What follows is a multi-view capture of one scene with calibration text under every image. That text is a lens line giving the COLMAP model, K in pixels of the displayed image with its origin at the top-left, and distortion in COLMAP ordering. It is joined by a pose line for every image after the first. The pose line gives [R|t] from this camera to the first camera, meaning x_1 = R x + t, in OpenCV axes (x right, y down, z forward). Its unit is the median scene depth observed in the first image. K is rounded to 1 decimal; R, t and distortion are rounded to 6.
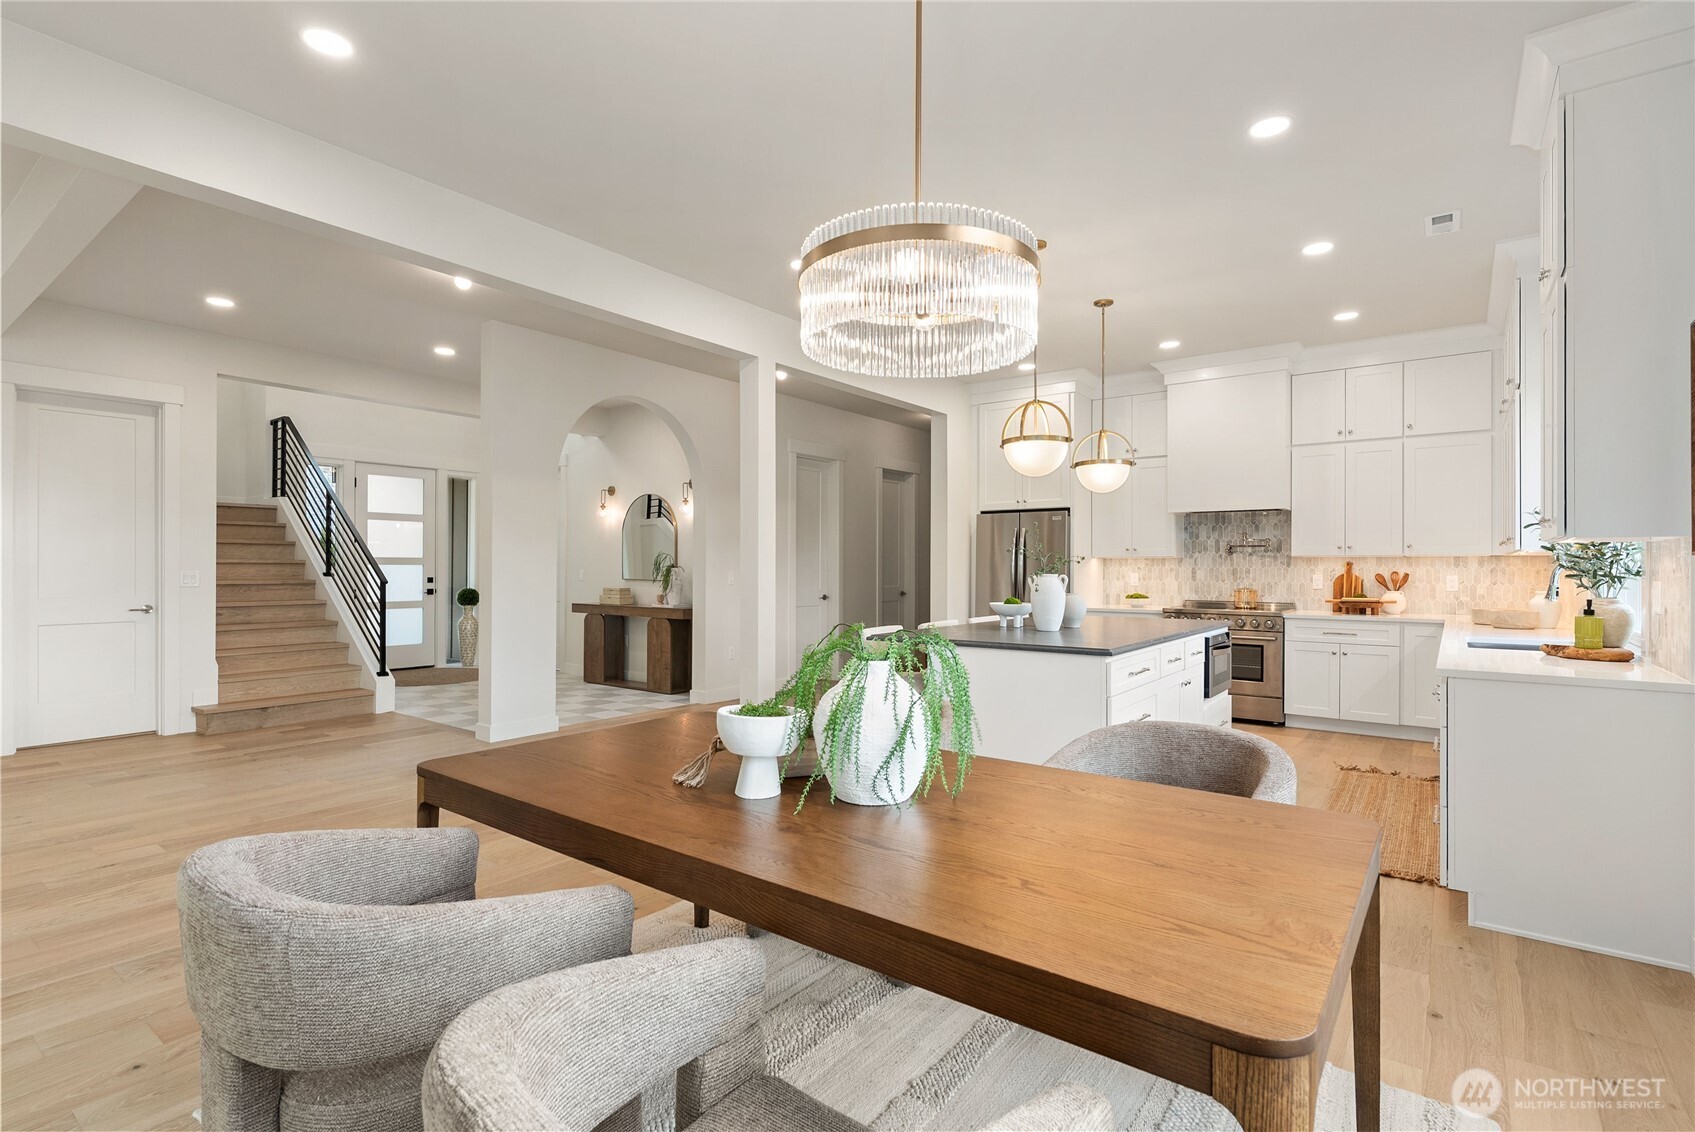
lens RADIAL K [[806.1, 0, 850.2], [0, 806.1, 563.6], [0, 0, 1]] dist [0.001267, -0.000019]
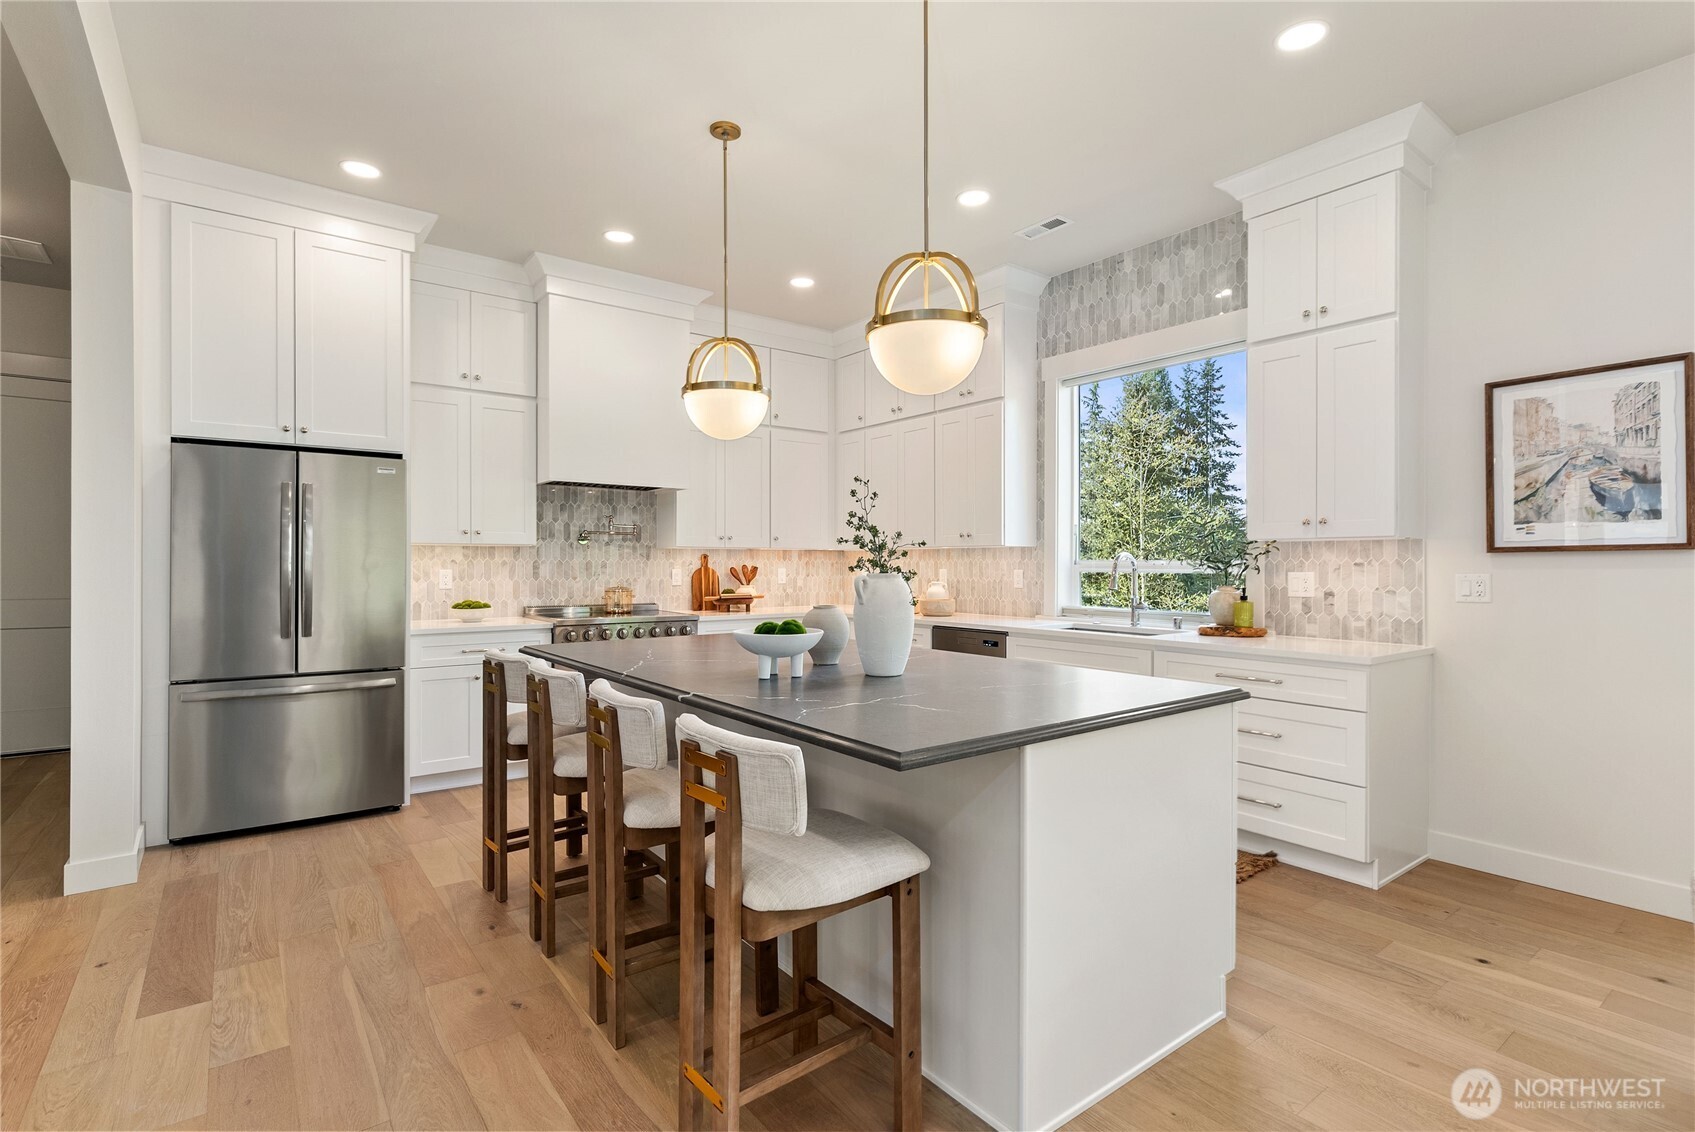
lens RADIAL K [[806.1, 0, 850.2], [0, 806.1, 563.6], [0, 0, 1]] dist [0.001267, -0.000019]
pose [[0.273337, -0.003558, 0.961912, -0.198470], [-0.005959, 0.999968, 0.005392, 0.002373], [-0.961900, -0.007206, 0.273307, 0.578877]]
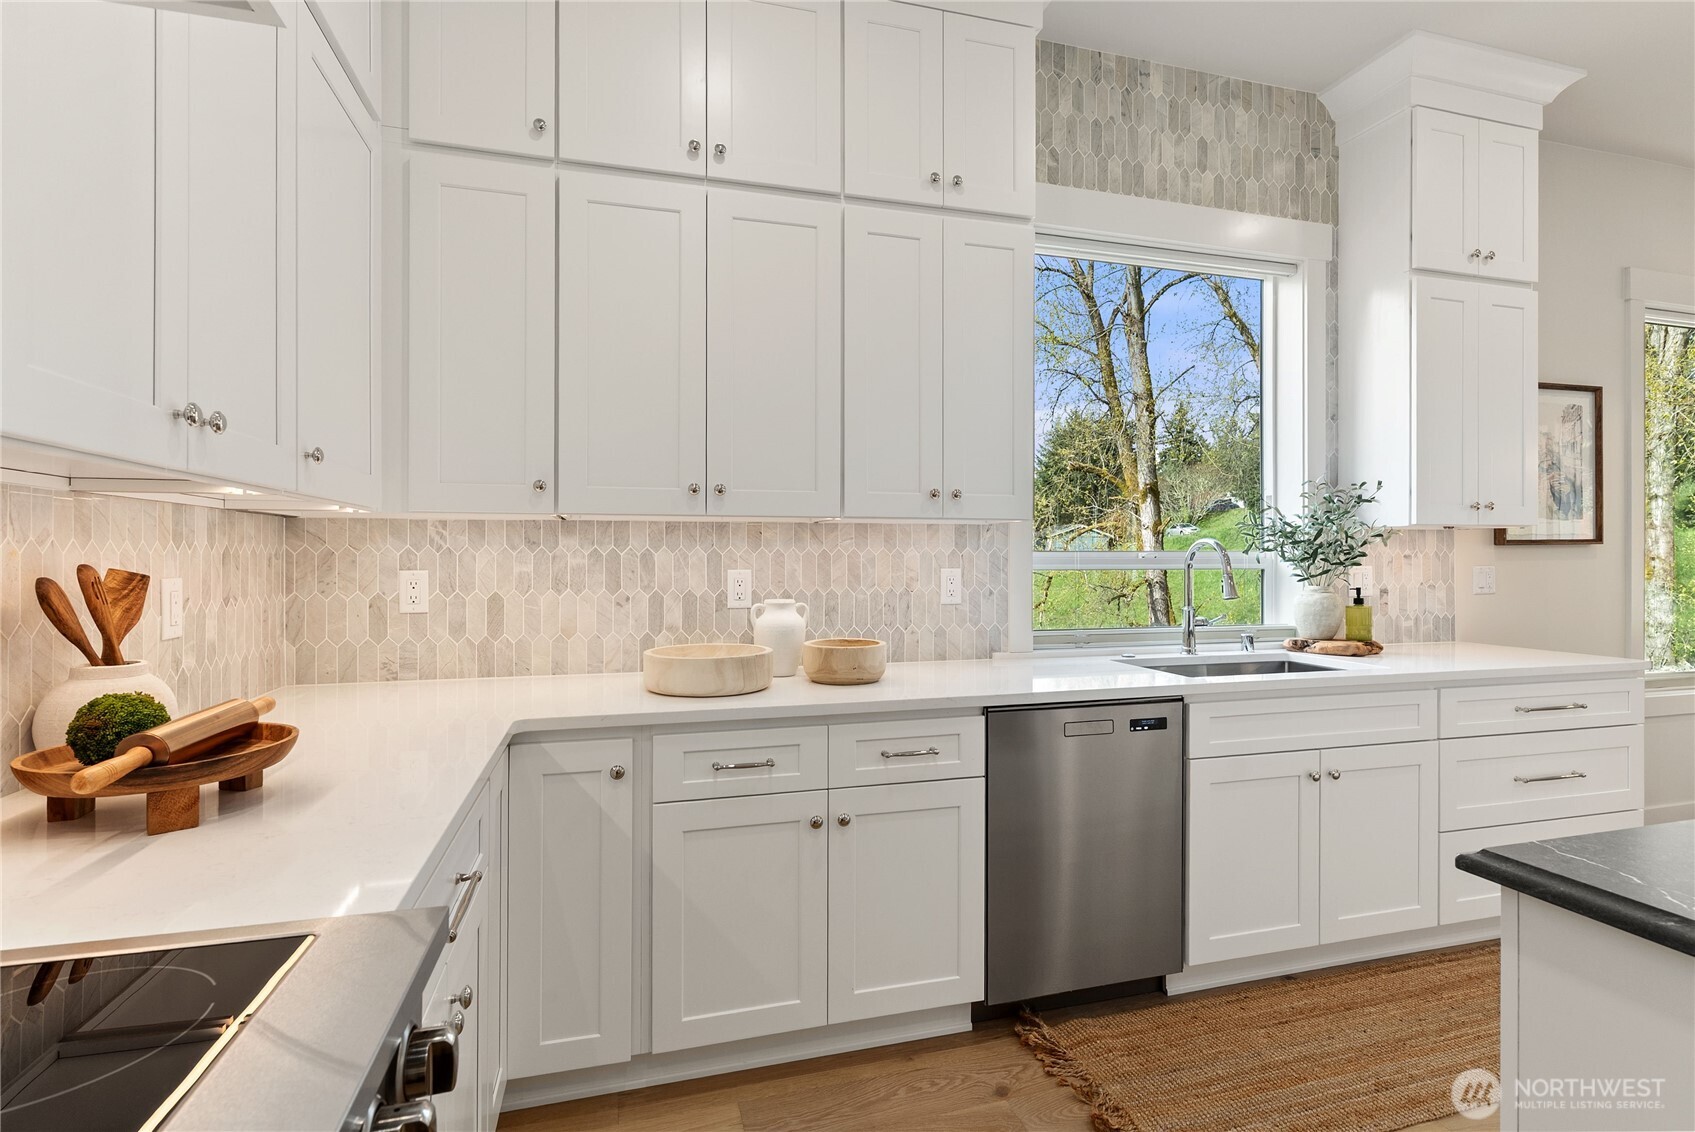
lens RADIAL K [[806.6, 0, 849.8], [0, 806.6, 554.9], [0, 0, 1]] dist [0.000025, -0.000062]
pose [[-0.796095, -0.002208, 0.605168, 0.382693], [-0.006023, 0.999973, -0.004274, 0.006819], [-0.605142, -0.007047, -0.796086, 0.977990]]
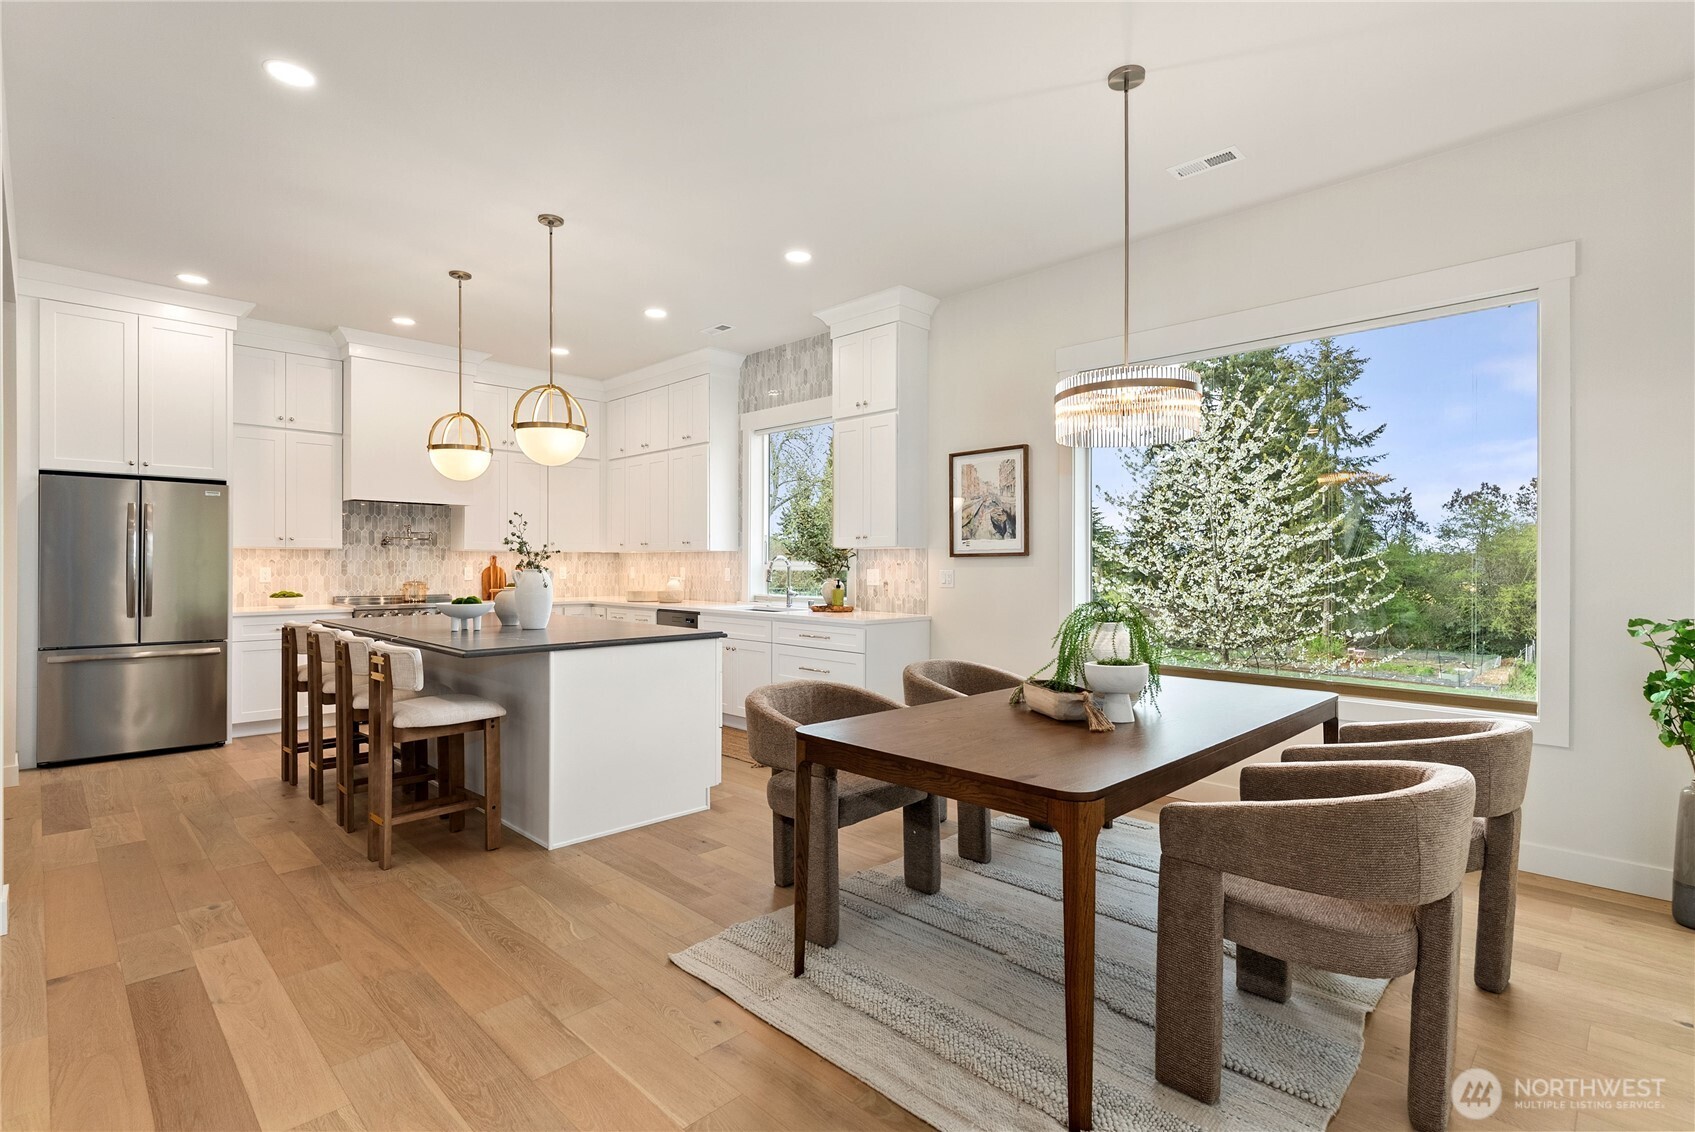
lens RADIAL K [[806.1, 0, 850.2], [0, 806.1, 563.6], [0, 0, 1]] dist [0.001267, -0.000019]
pose [[0.138115, -0.003237, 0.990411, -0.424149], [-0.008235, 0.999956, 0.004417, -0.000207], [-0.990382, -0.008766, 0.138082, 0.334998]]
